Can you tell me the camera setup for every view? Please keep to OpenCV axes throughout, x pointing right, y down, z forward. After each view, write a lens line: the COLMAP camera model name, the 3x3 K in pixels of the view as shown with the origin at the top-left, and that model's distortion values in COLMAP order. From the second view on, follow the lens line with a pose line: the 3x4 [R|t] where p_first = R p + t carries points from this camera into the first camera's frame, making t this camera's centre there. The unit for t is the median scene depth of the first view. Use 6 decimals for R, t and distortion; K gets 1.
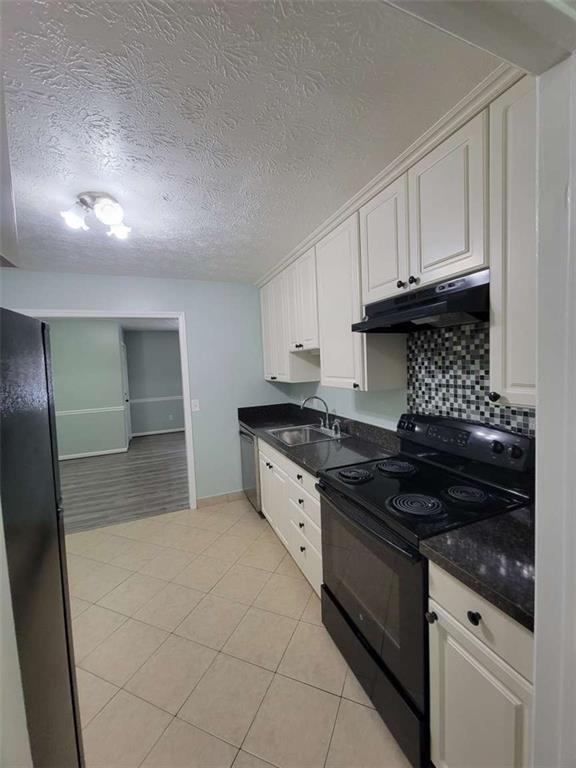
lens RADIAL K [[313.9, 0, 291.2], [0, 313.9, 381.5], [0, 0, 1]] dist [-0.000117, -0.000030]
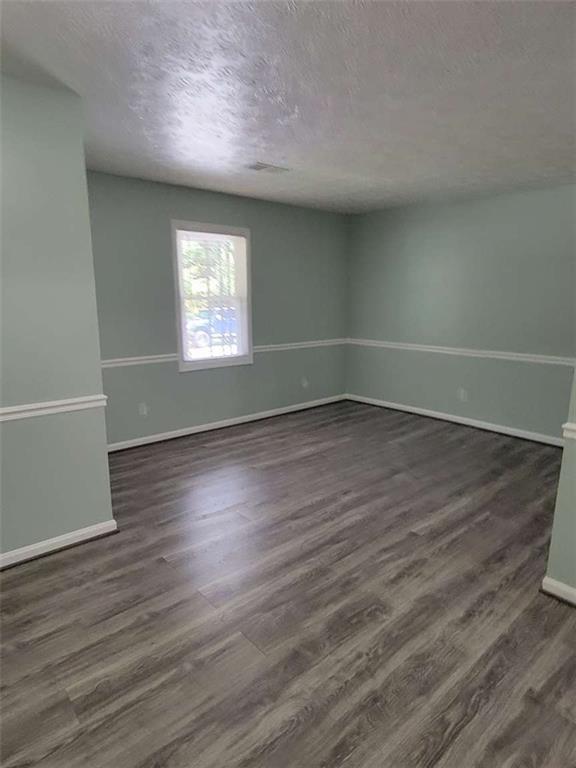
lens RADIAL K [[450.3, 0, 290.7], [0, 450.3, 384.5], [0, 0, 1]] dist [-0.003823, 0.000371]
pose [[0.944550, -0.021212, 0.327681, -0.633603], [-0.023616, 0.990939, 0.132221, 0.007190], [-0.327516, -0.132628, 0.935491, 0.655279]]
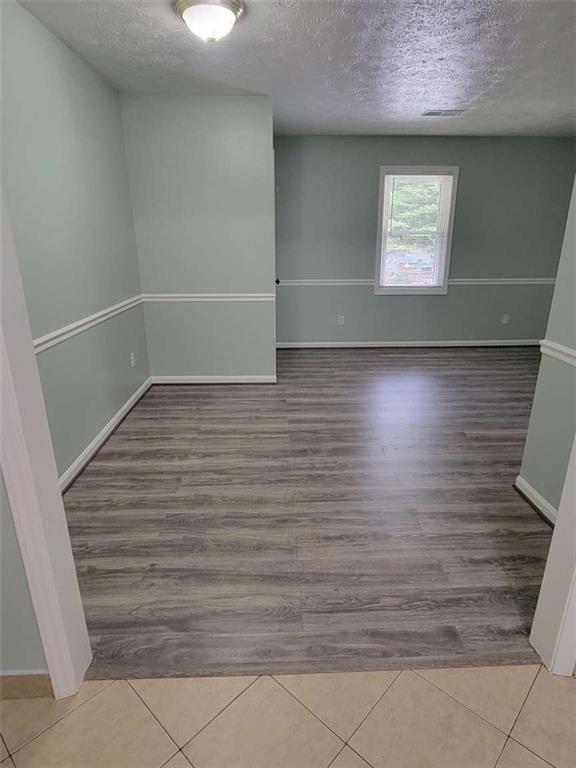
lens RADIAL K [[450.3, 0, 290.7], [0, 450.3, 384.5], [0, 0, 1]] dist [-0.003823, 0.000371]
pose [[0.935493, 0.147326, -0.321167, -0.330039], [-0.055594, 0.958980, 0.277968, 0.022132], [0.348945, -0.242182, 0.905310, 0.420295]]
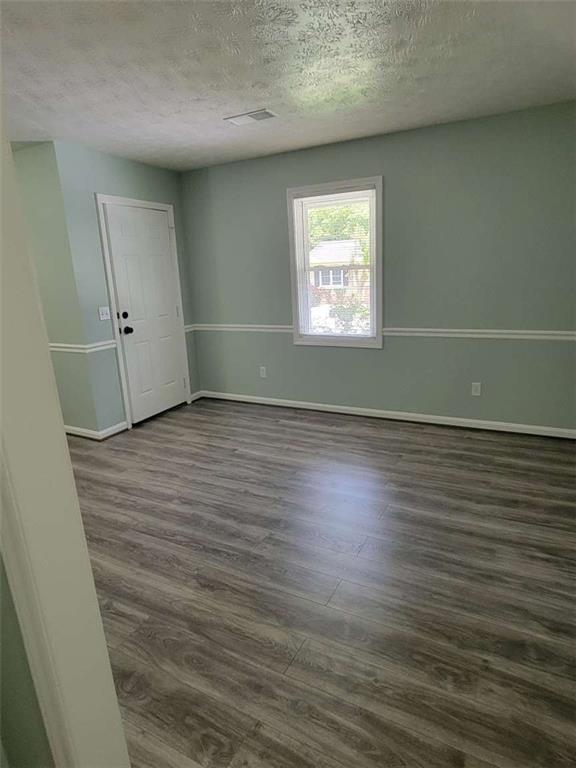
lens RADIAL K [[450.3, 0, 290.7], [0, 450.3, 384.5], [0, 0, 1]] dist [-0.003823, 0.000371]
pose [[0.639353, 0.205766, -0.740869, 0.188391], [-0.021299, 0.967898, 0.250440, -0.045352], [0.768618, -0.144340, 0.623211, 1.016973]]
